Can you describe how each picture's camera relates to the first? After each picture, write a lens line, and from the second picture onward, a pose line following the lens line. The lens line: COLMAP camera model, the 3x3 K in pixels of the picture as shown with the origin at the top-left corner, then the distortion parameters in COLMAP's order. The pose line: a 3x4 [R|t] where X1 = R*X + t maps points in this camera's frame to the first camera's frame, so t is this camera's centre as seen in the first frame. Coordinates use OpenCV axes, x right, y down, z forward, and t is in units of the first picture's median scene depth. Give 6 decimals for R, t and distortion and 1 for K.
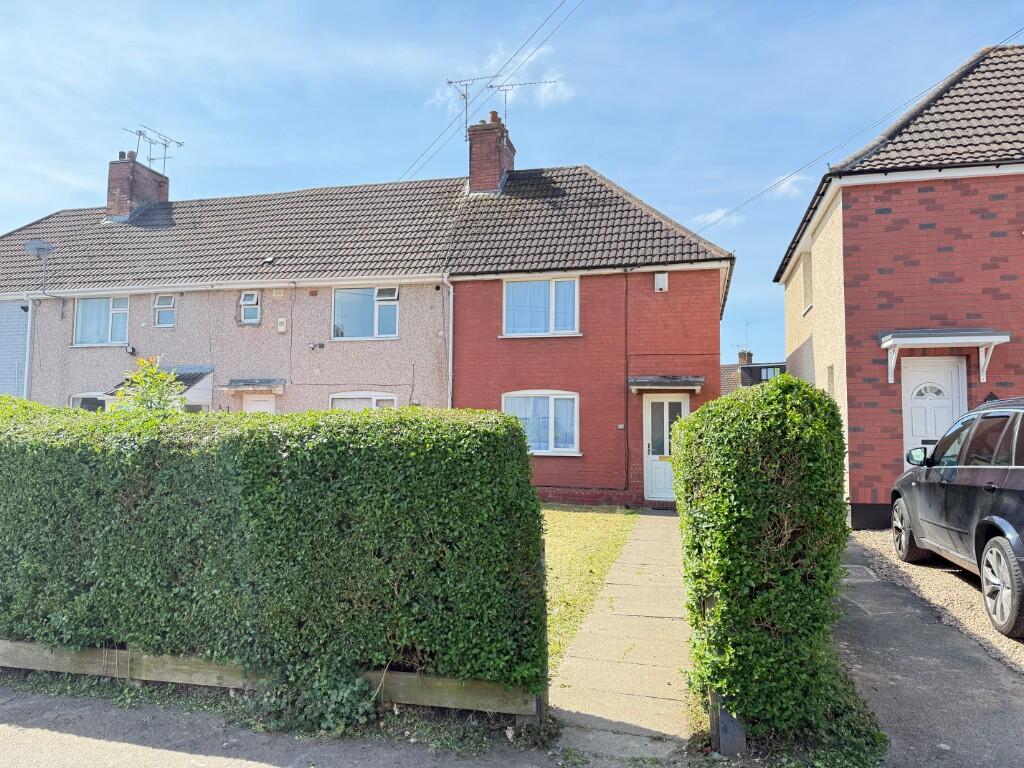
lens RADIAL K [[711.9, 0, 518.5], [0, 711.9, 404.4], [0, 0, 1]] dist [0.021760, -0.024932]
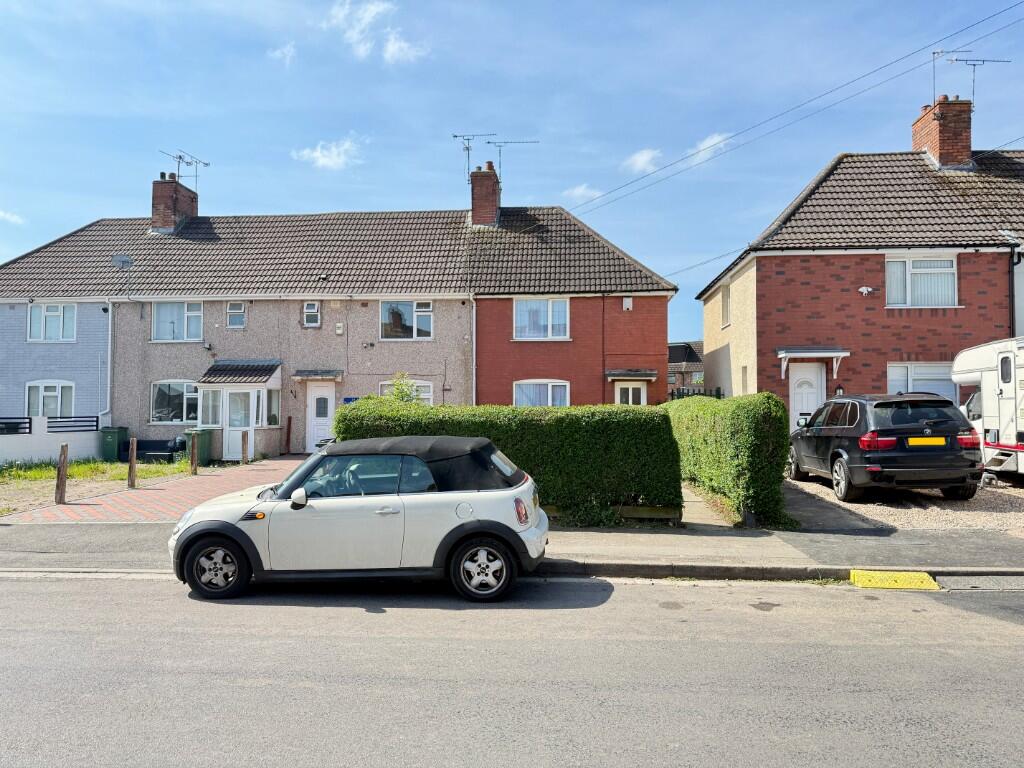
lens RADIAL K [[711.9, 0, 505.2], [0, 711.9, 410.0], [0, 0, 1]] dist [0.021760, -0.024932]
pose [[0.989389, -0.007708, 0.145087, -0.245228], [0.001143, 0.998974, 0.045282, -0.023349], [-0.145287, -0.044636, 0.988382, -0.373691]]
